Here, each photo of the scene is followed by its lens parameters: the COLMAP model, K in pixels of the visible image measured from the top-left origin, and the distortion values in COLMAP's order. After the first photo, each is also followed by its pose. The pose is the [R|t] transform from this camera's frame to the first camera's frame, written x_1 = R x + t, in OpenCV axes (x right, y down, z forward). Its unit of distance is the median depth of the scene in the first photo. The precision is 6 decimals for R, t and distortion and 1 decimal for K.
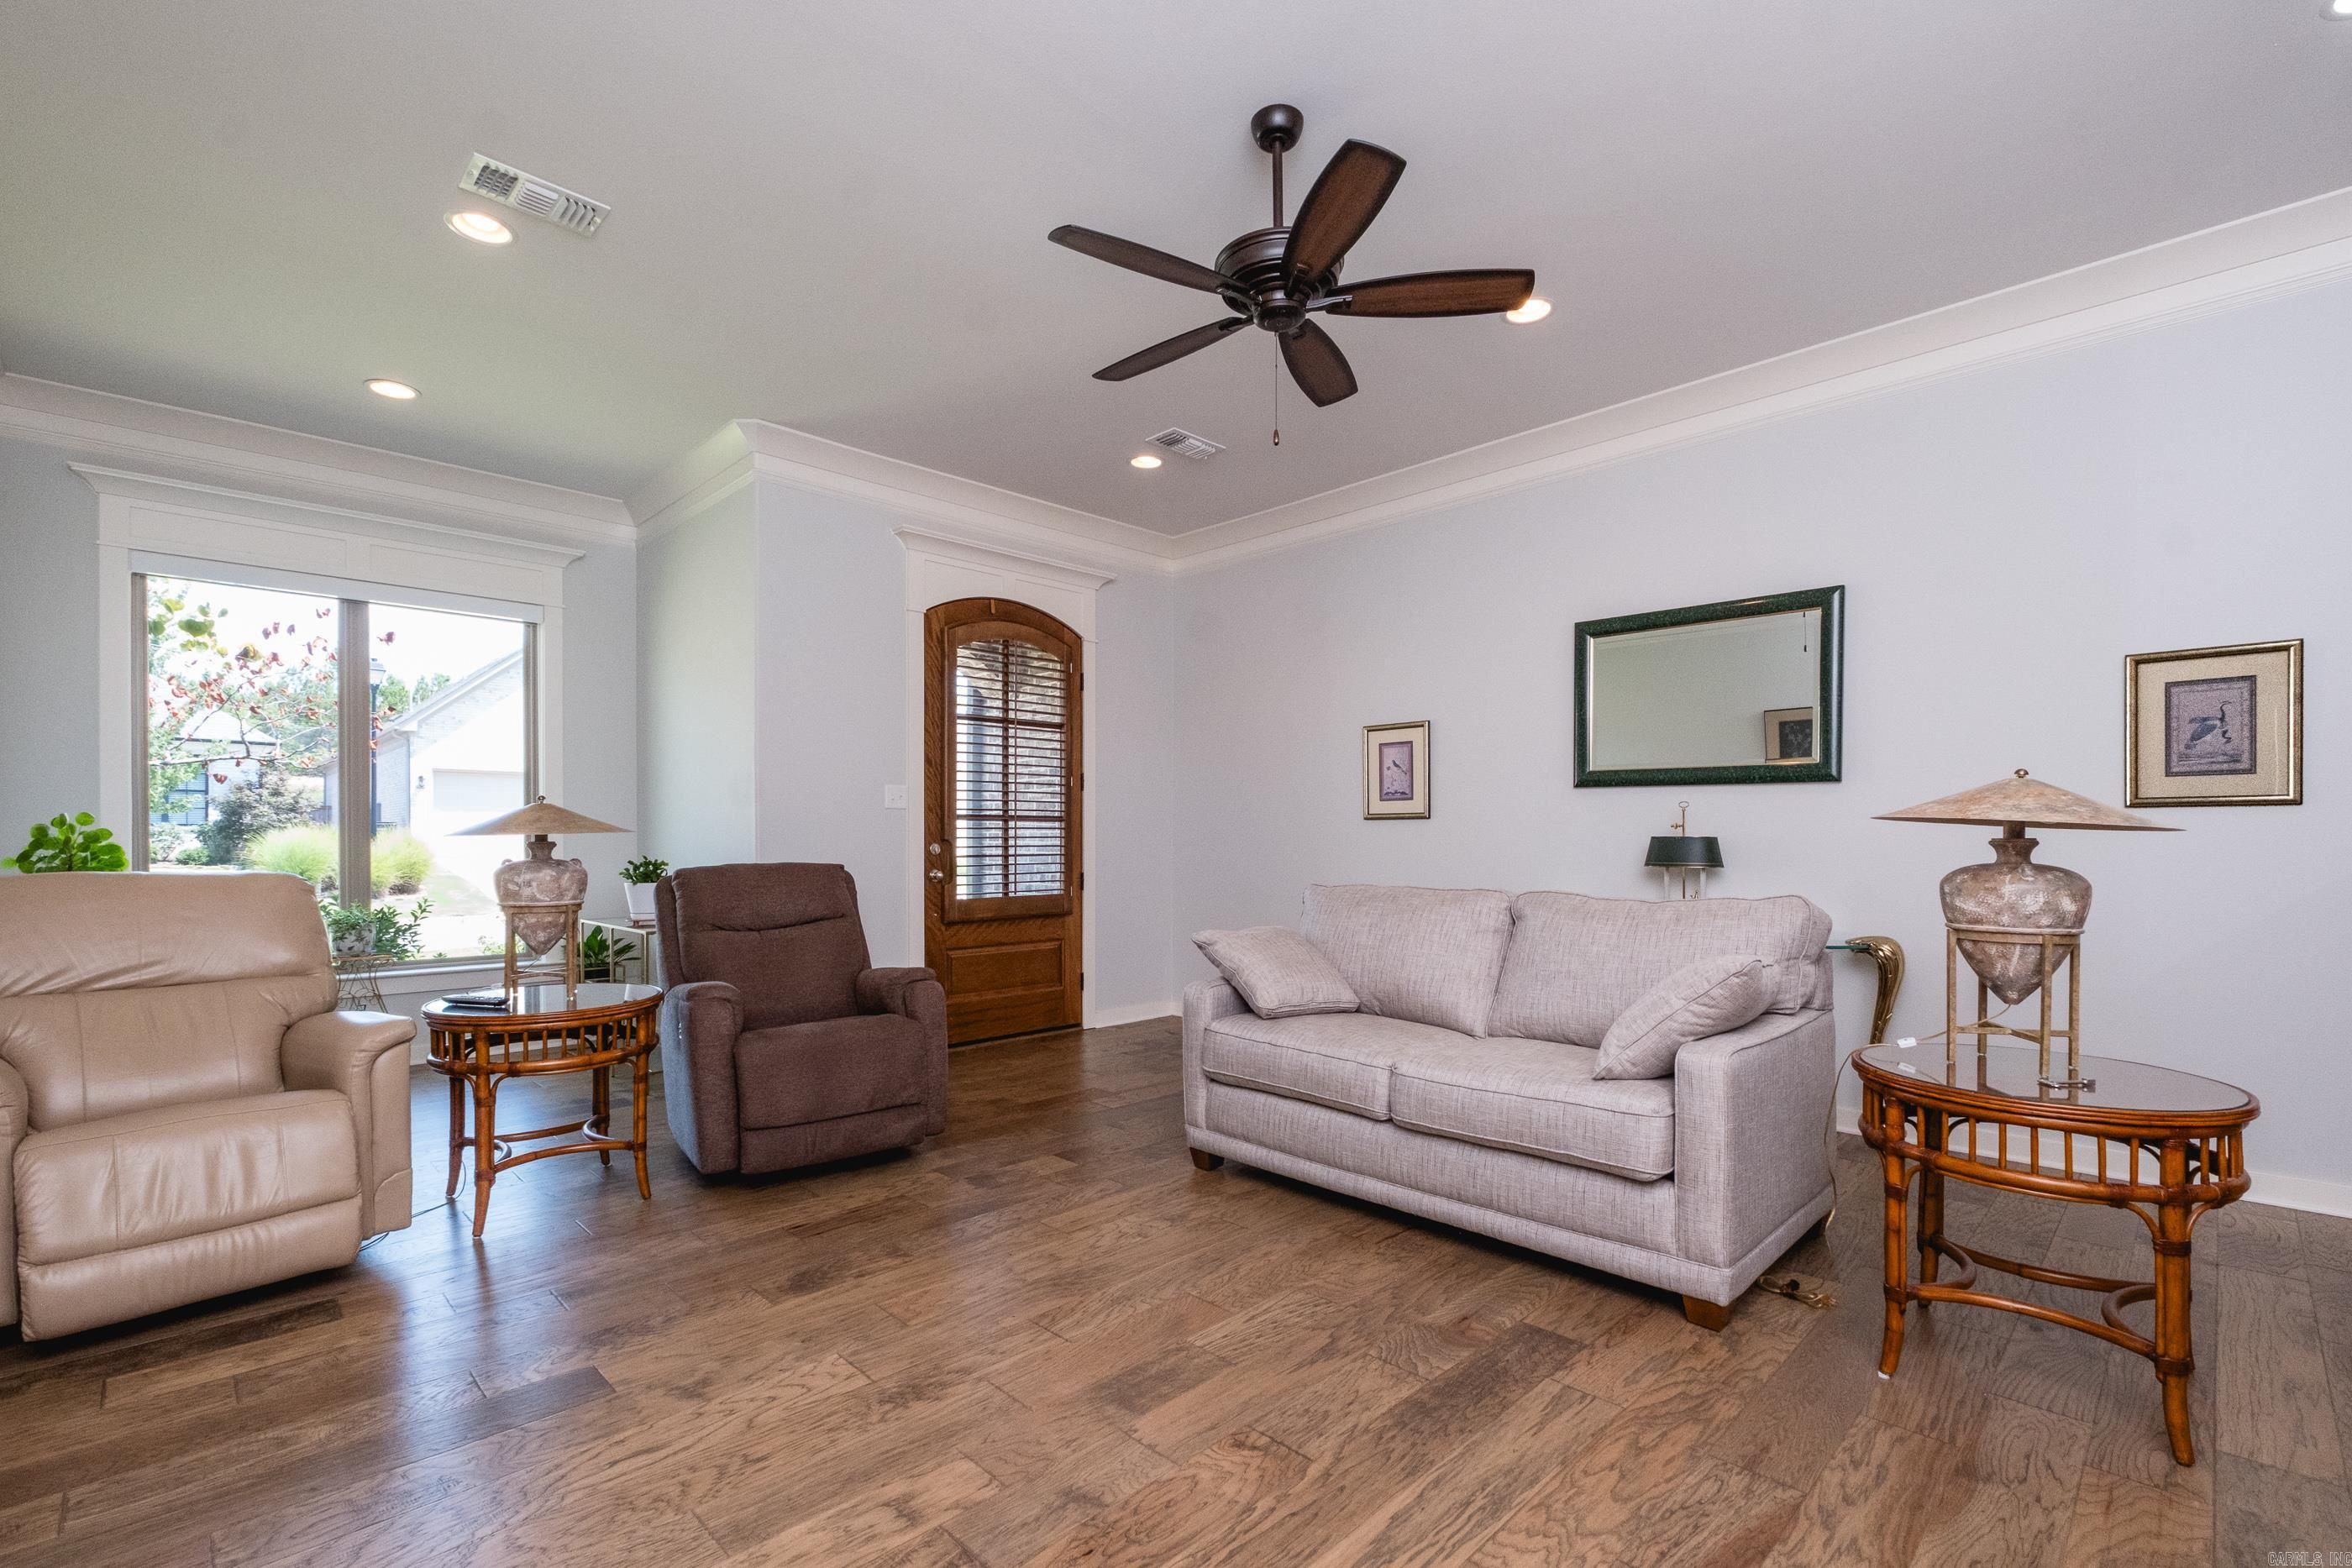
lens RADIAL K [[1041.5, 0, 1147.4], [0, 1041.5, 869.1], [0, 0, 1]] dist [0.005019, -0.005034]
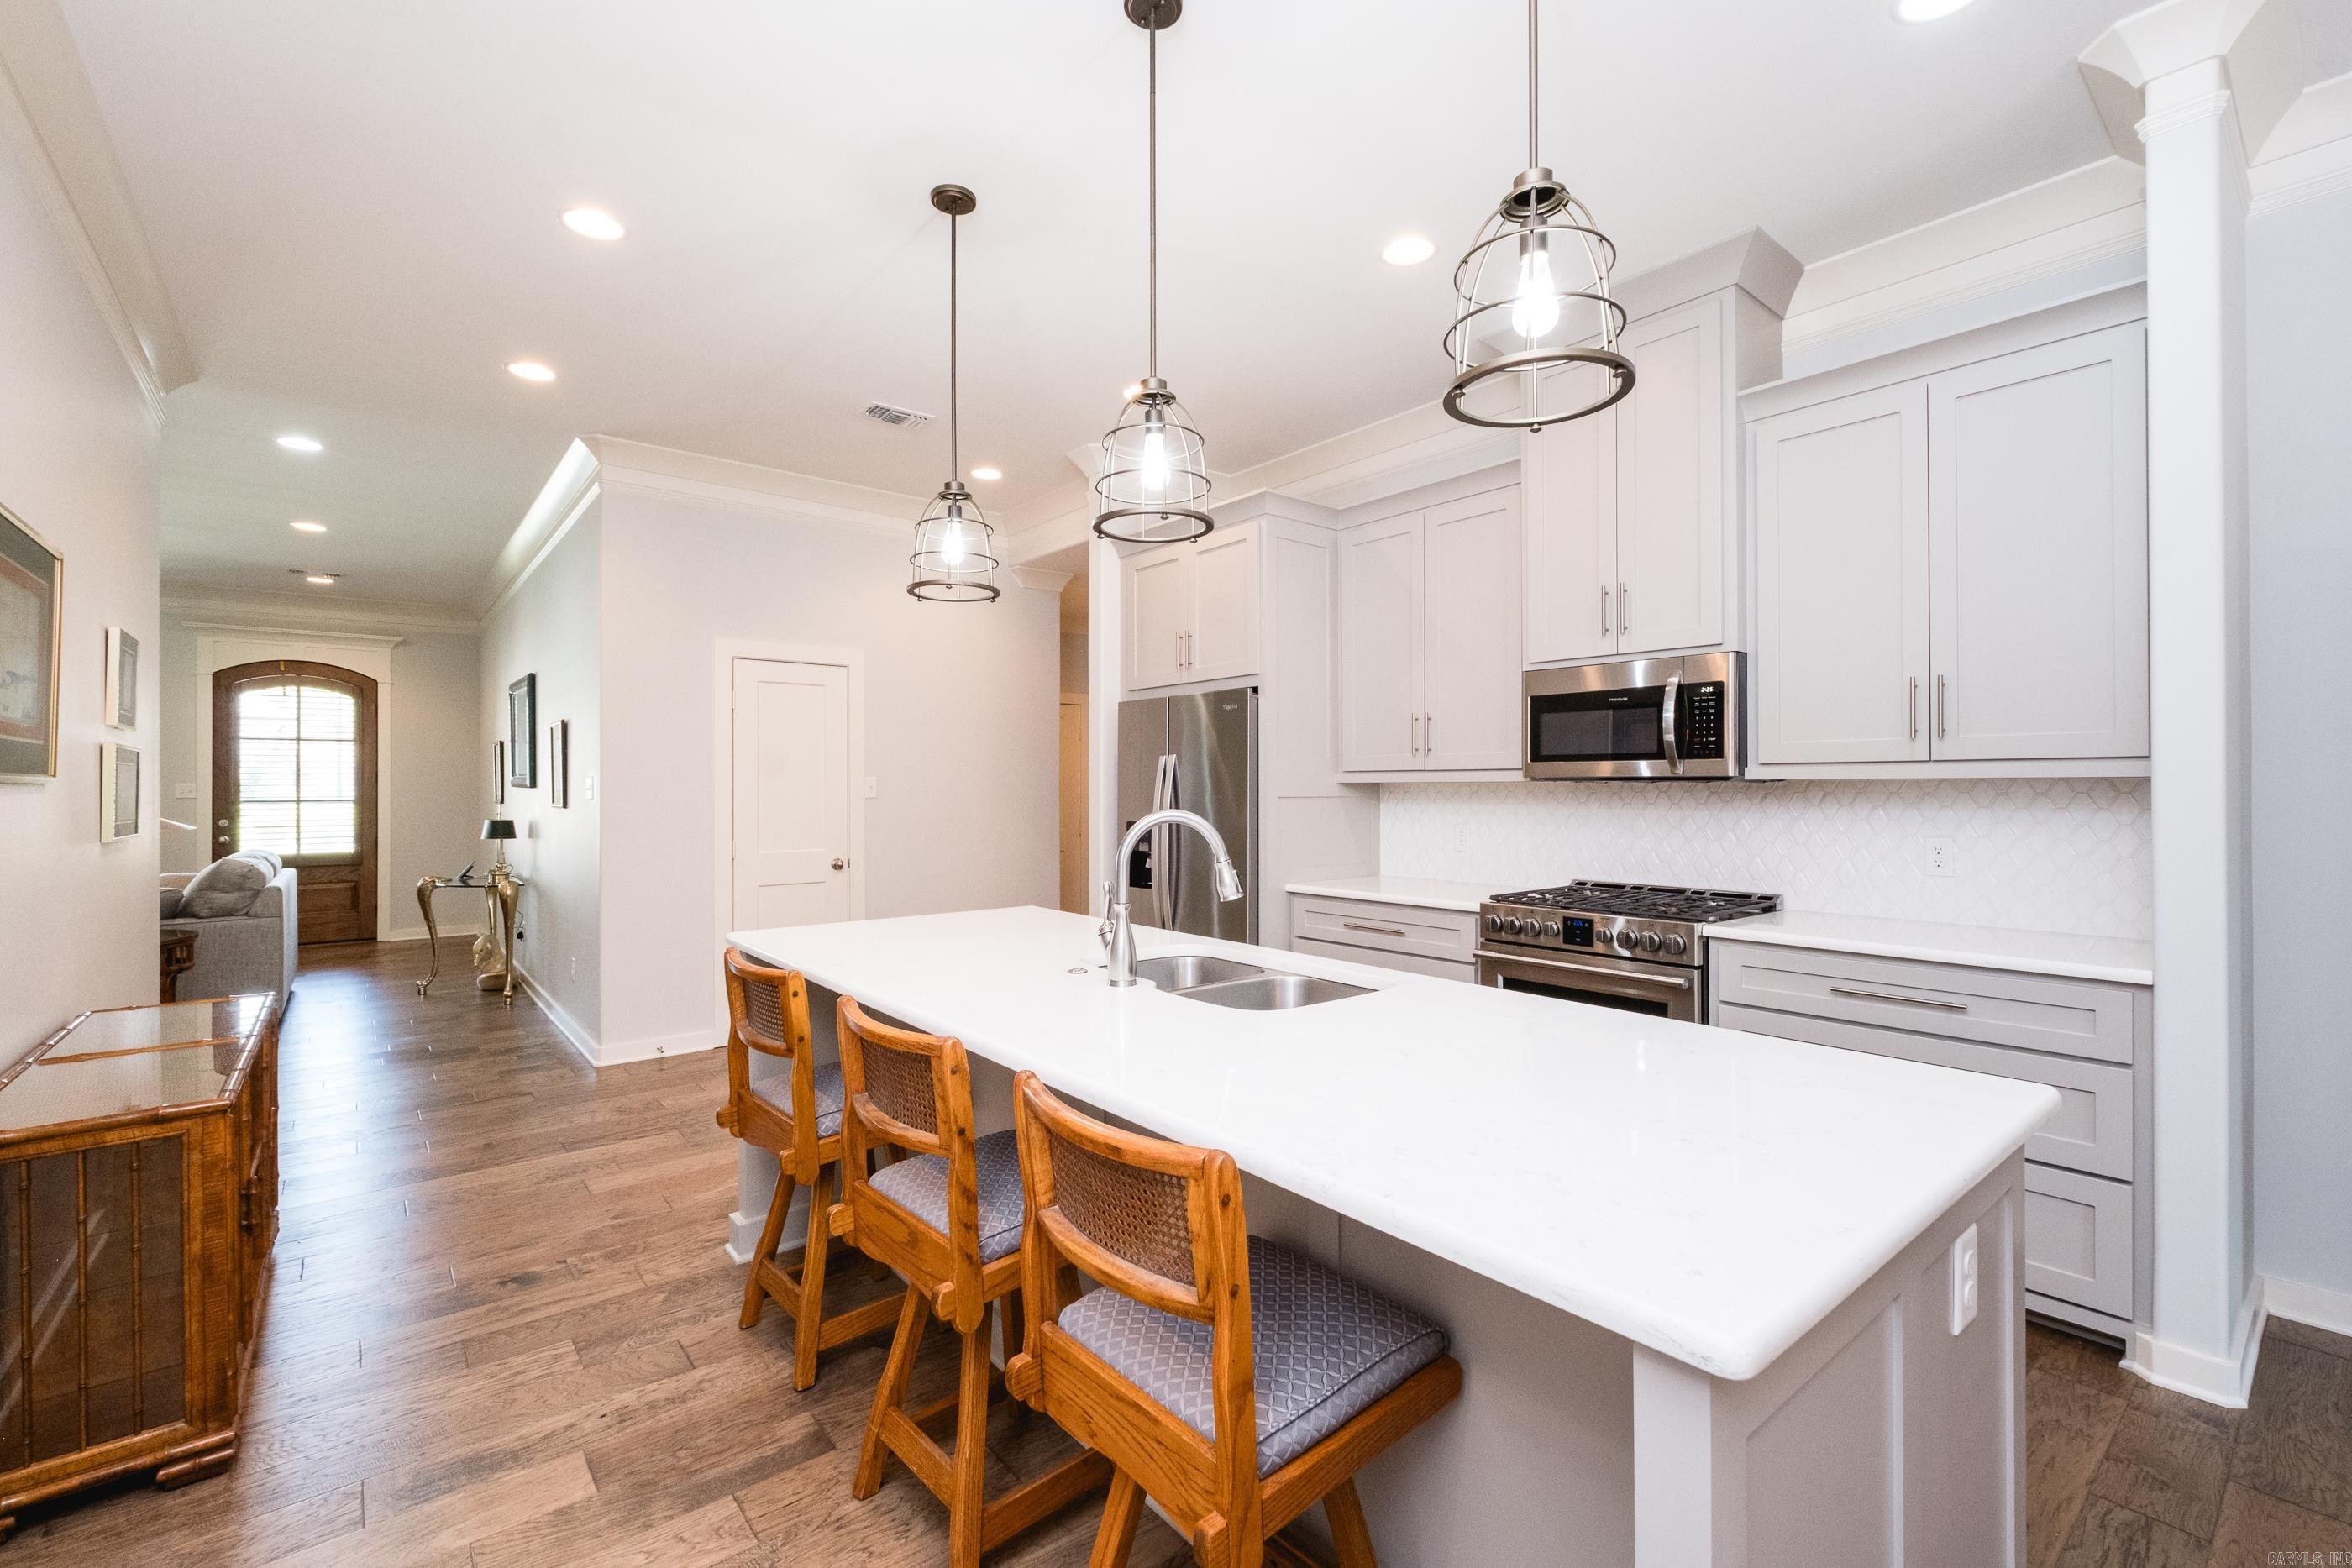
lens RADIAL K [[1041.5, 0, 1191.5], [0, 1041.5, 785.4], [0, 0, 1]] dist [0.005019, -0.005034]
pose [[0.995440, -0.004420, -0.095288, 1.413214], [0.001533, 0.999538, -0.030343, -0.026528], [0.095379, 0.030058, 0.994987, -0.434350]]
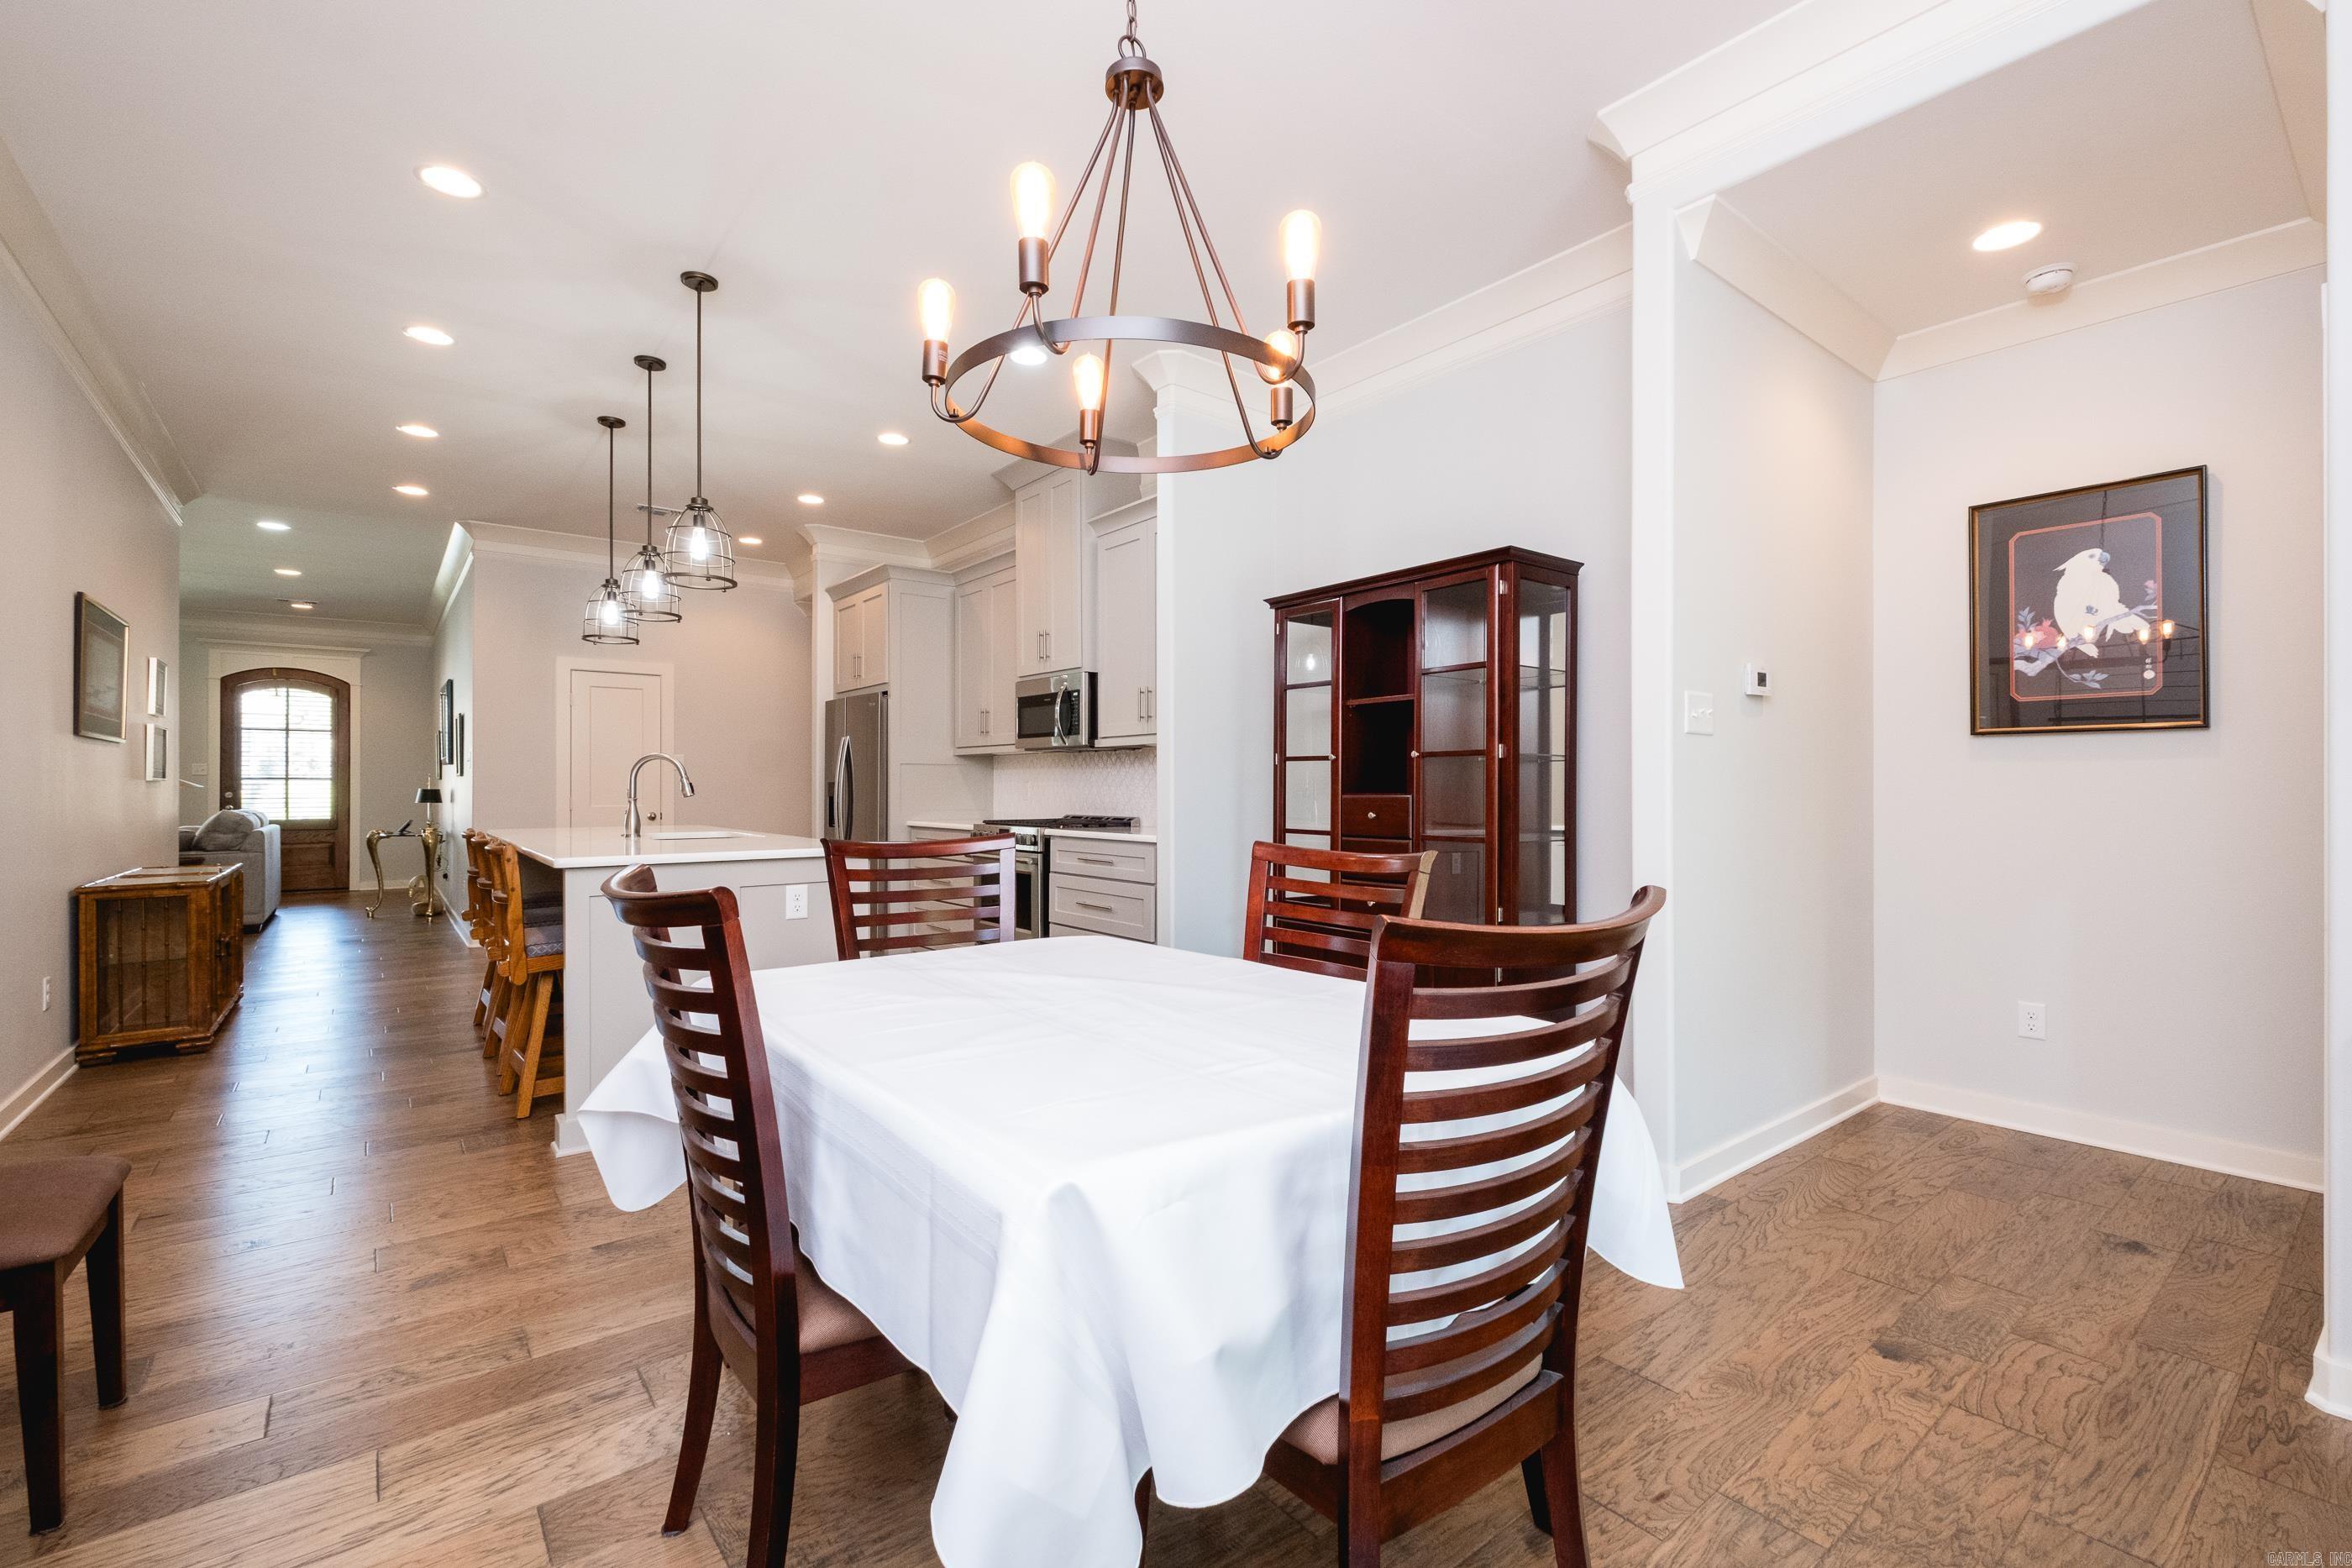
lens RADIAL K [[1041.5, 0, 1178.5], [0, 1041.5, 787.2], [0, 0, 1]] dist [0.005019, -0.005034]
pose [[0.993655, -0.001073, -0.112469, 1.868658], [-0.002213, 0.999575, -0.029083, 0.020928], [0.112452, 0.029148, 0.993230, -0.810373]]
